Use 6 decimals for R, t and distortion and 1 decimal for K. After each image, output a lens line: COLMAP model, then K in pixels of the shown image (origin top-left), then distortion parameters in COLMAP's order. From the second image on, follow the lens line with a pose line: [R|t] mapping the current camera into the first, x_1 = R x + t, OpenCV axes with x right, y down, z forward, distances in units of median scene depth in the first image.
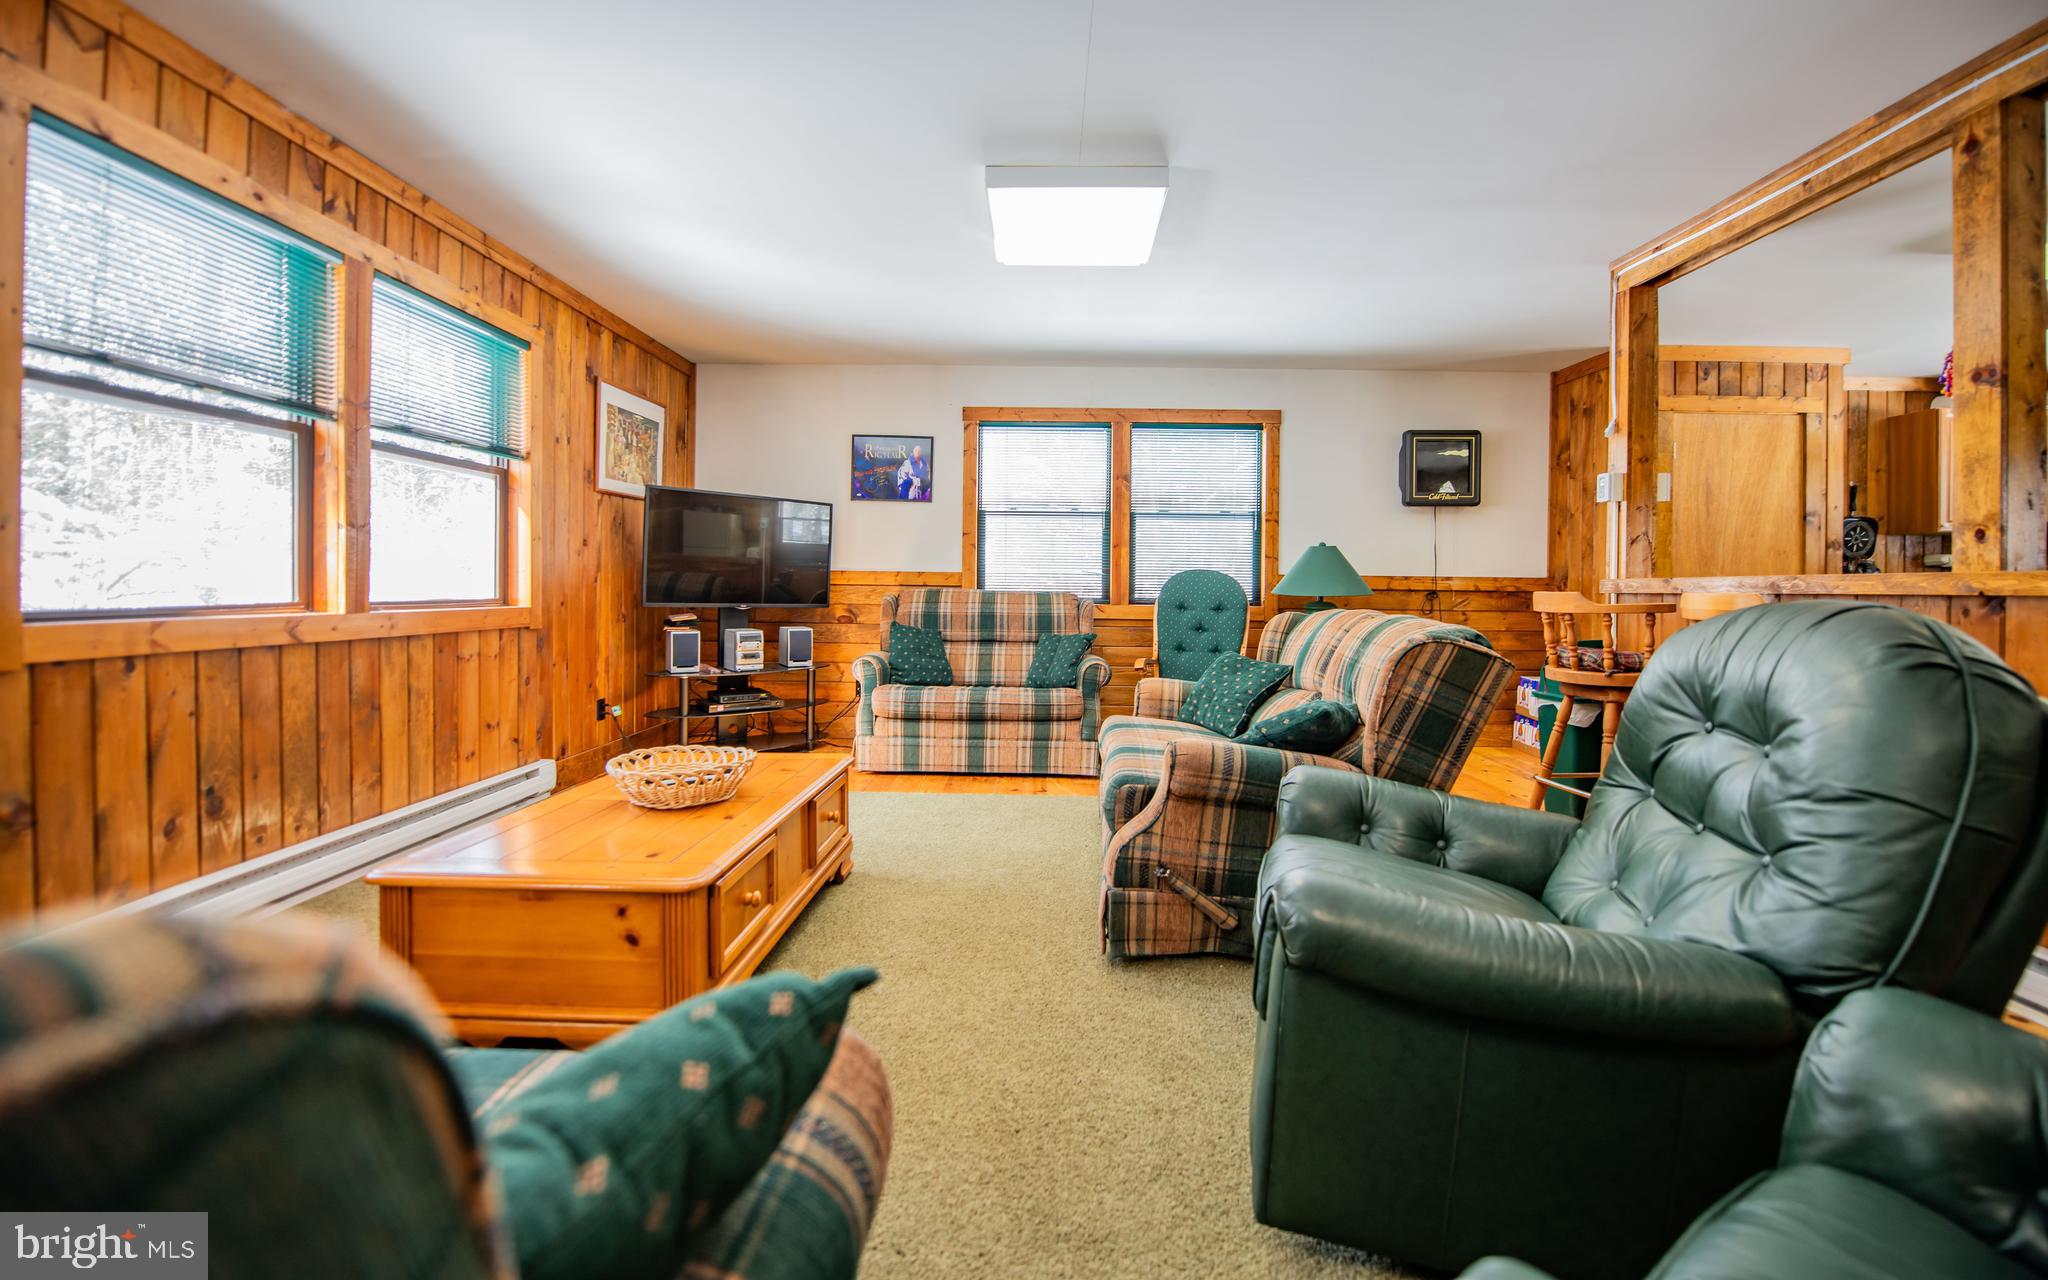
lens RADIAL K [[830.8, 0, 1048.5], [0, 830.8, 598.7], [0, 0, 1]] dist [-0.016116, -0.000757]
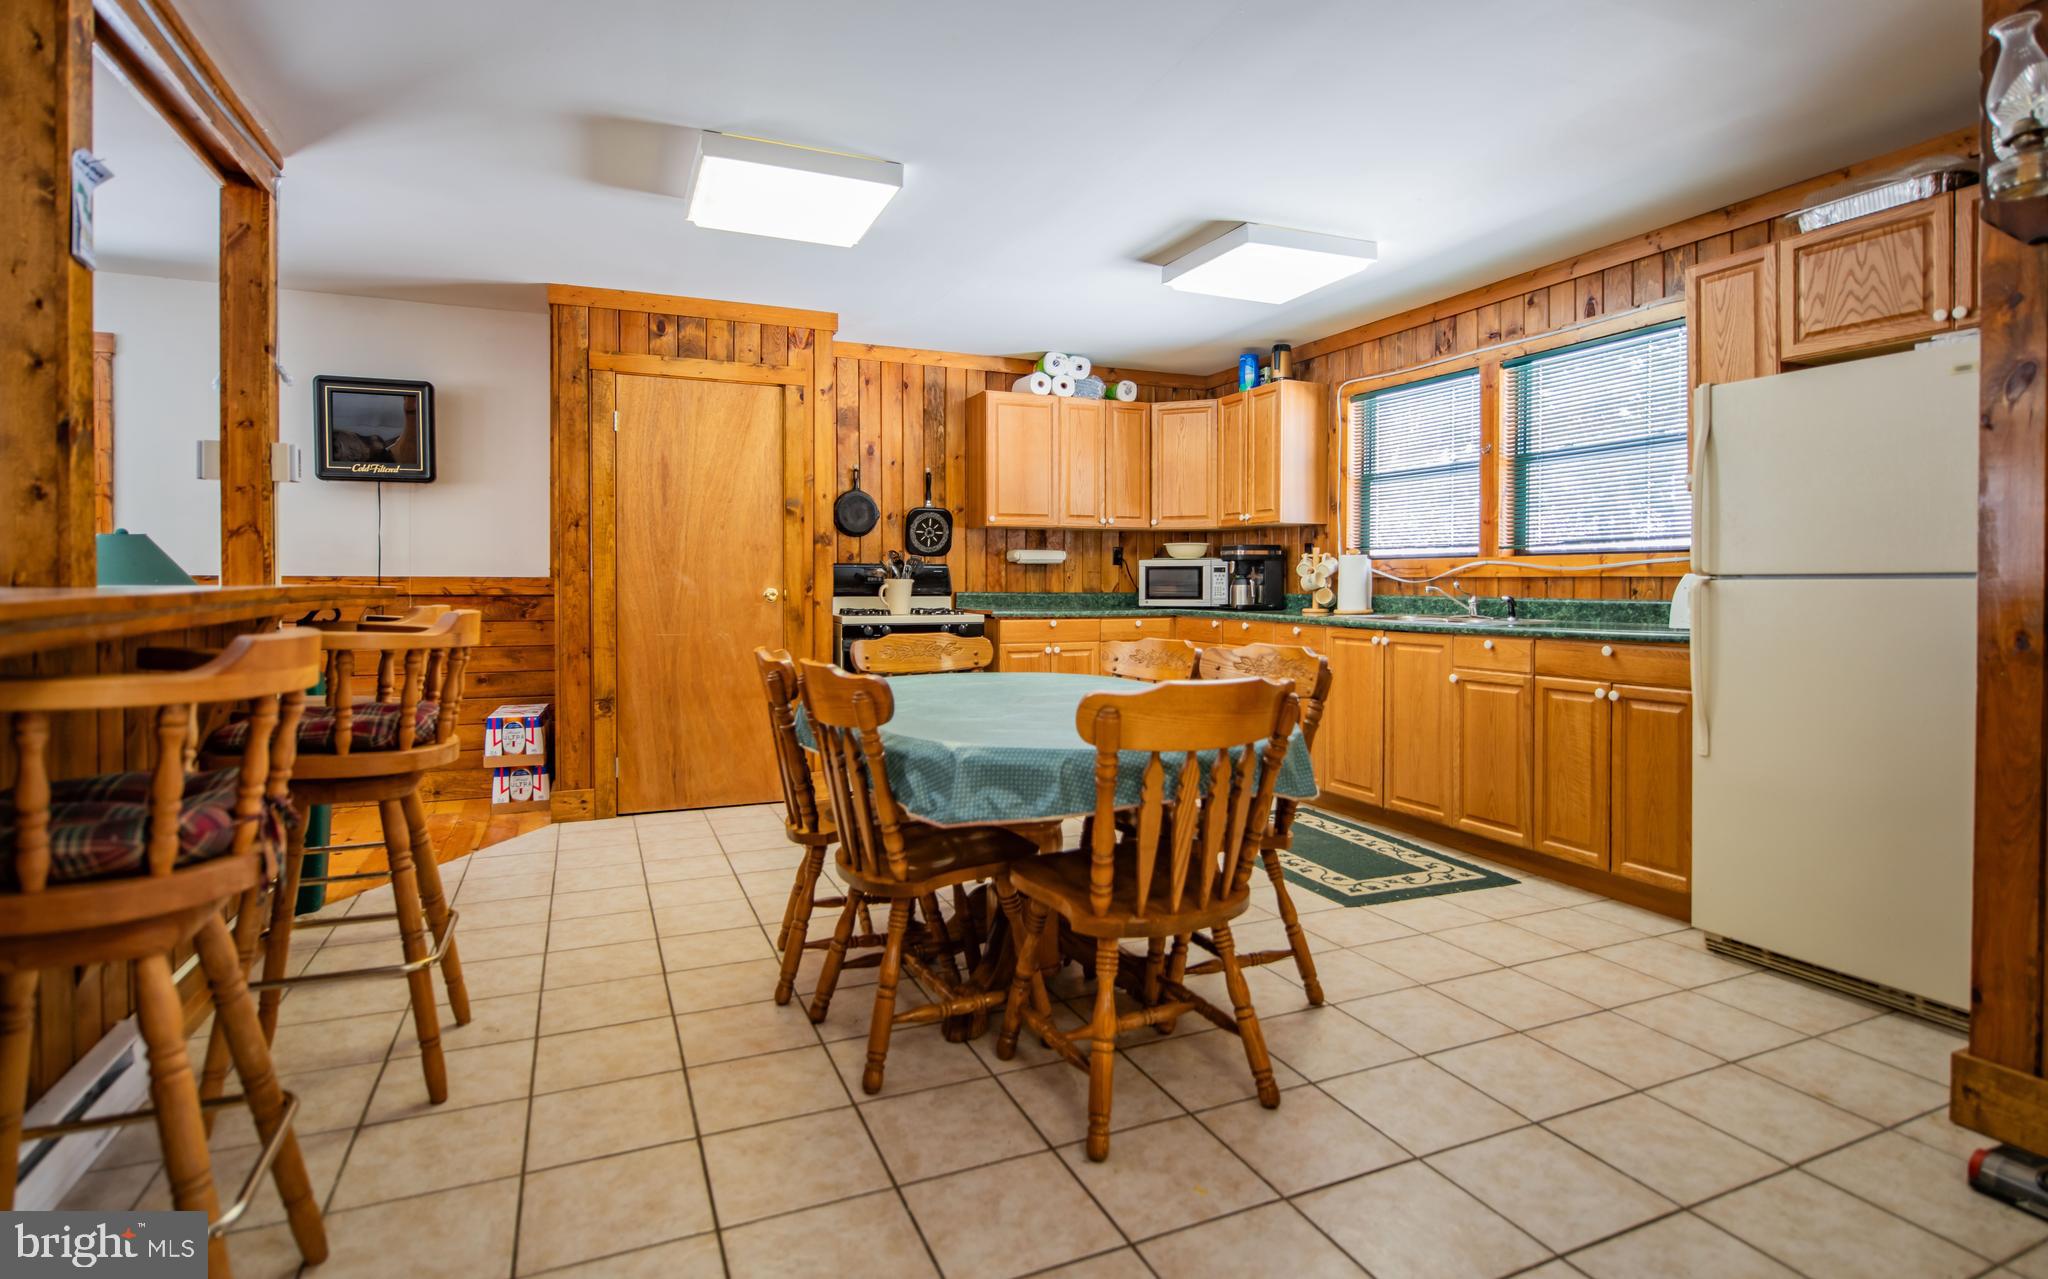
lens RADIAL K [[1039.3, 0, 1033.5], [0, 1039.3, 598.2], [0, 0, 1]] dist [-0.002112, -0.000020]
pose [[0.916421, -0.011434, 0.400053, 0.724006], [0.009721, 0.999933, 0.006309, -0.008537], [-0.400098, -0.001893, 0.916470, -0.096187]]
